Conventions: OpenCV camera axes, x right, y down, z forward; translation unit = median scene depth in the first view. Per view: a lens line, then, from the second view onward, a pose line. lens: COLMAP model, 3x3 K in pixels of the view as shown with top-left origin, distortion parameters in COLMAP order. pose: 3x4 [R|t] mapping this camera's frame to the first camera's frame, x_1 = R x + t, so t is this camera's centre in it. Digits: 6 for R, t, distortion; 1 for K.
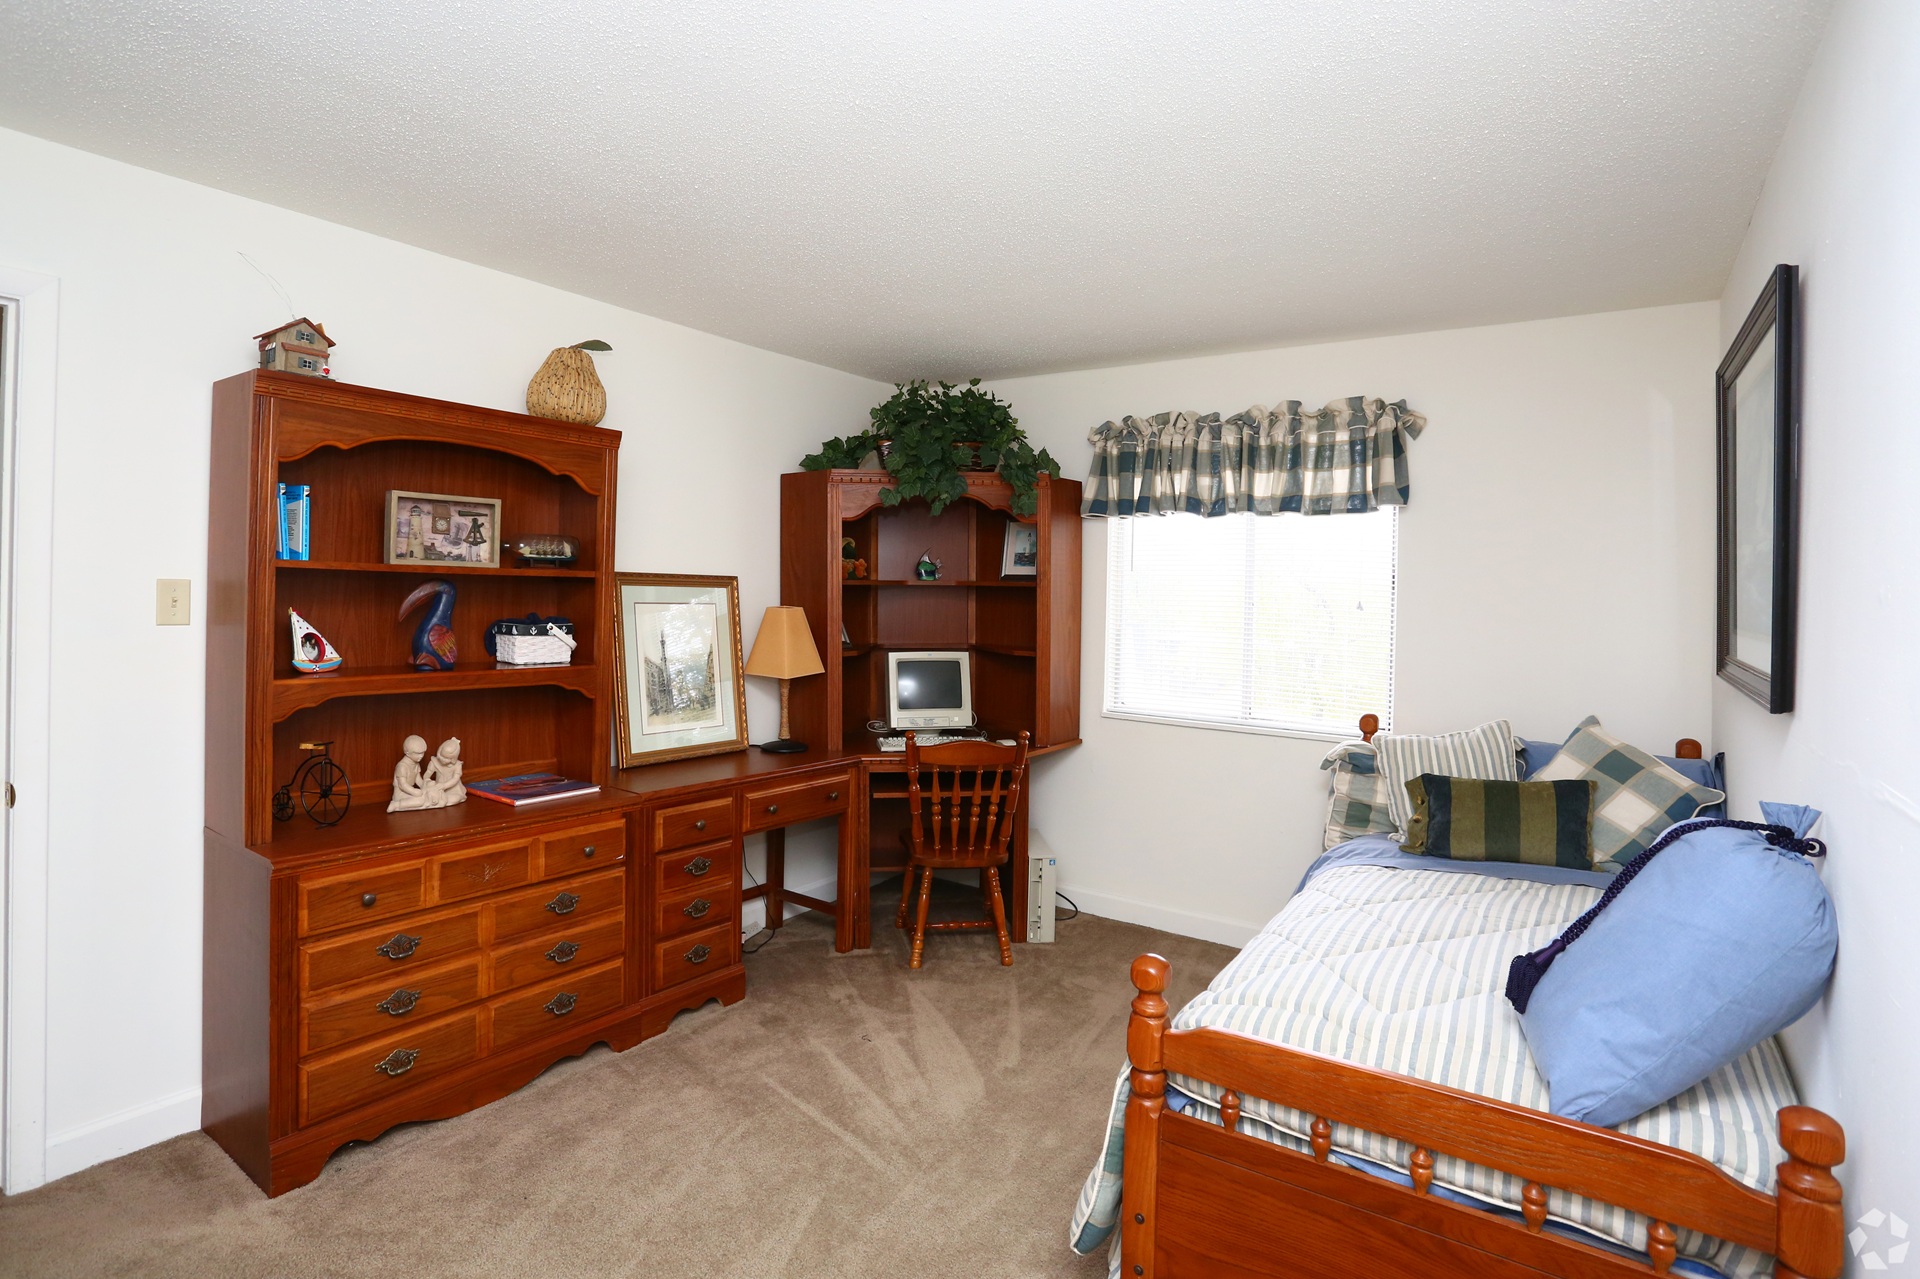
lens RADIAL K [[967.0, 0, 966.8], [0, 967.0, 599.9], [0, 0, 1]] dist [-0.000340, 0.000195]
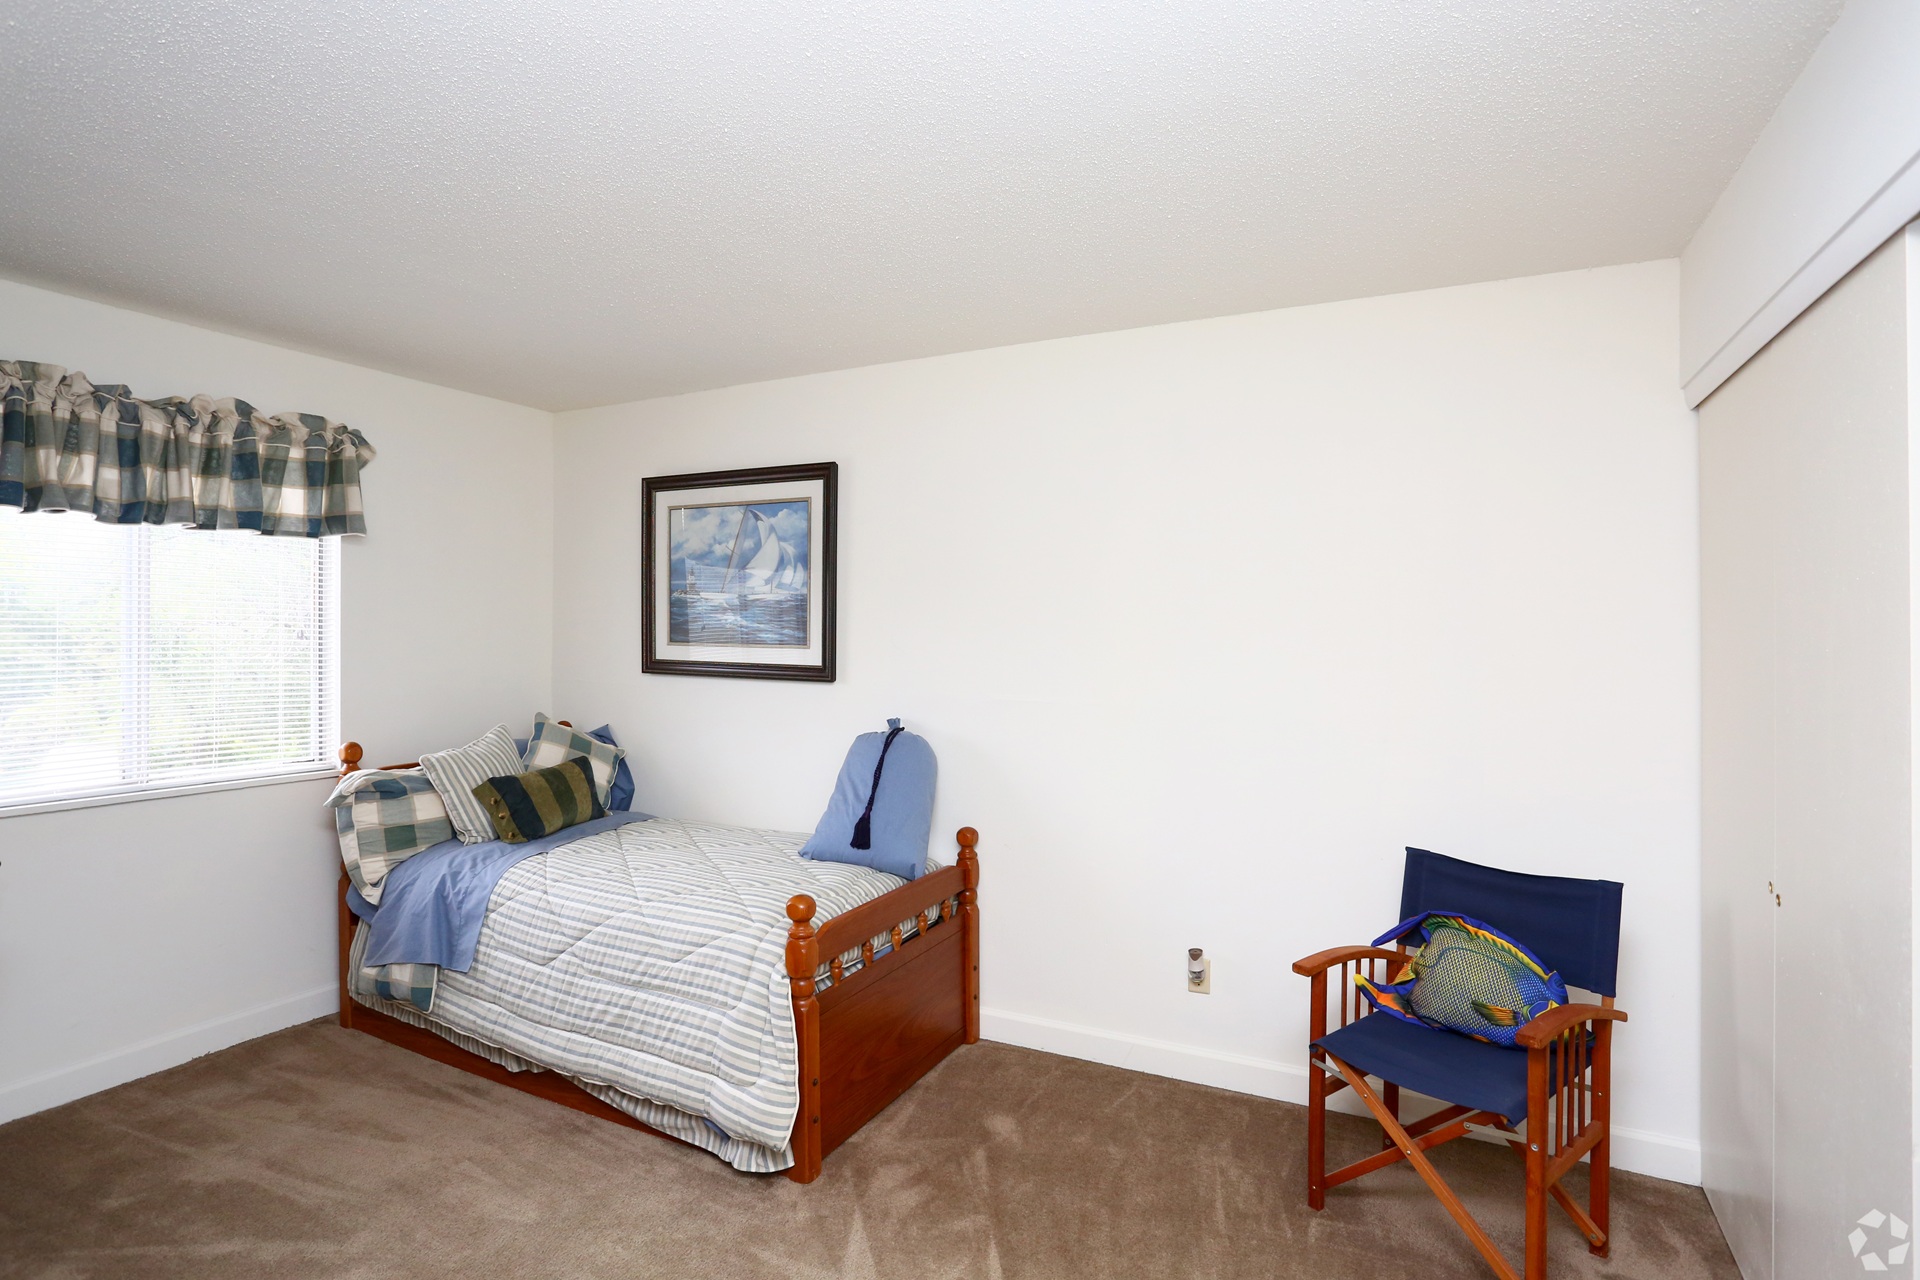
lens RADIAL K [[967.0, 0, 966.8], [0, 967.0, 600.4], [0, 0, 1]] dist [-0.000340, 0.000195]
pose [[-0.115289, -0.005132, 0.993319, -0.611608], [-0.008653, 0.999954, 0.004162, -0.036484], [-0.993294, -0.008115, -0.115328, 0.459186]]
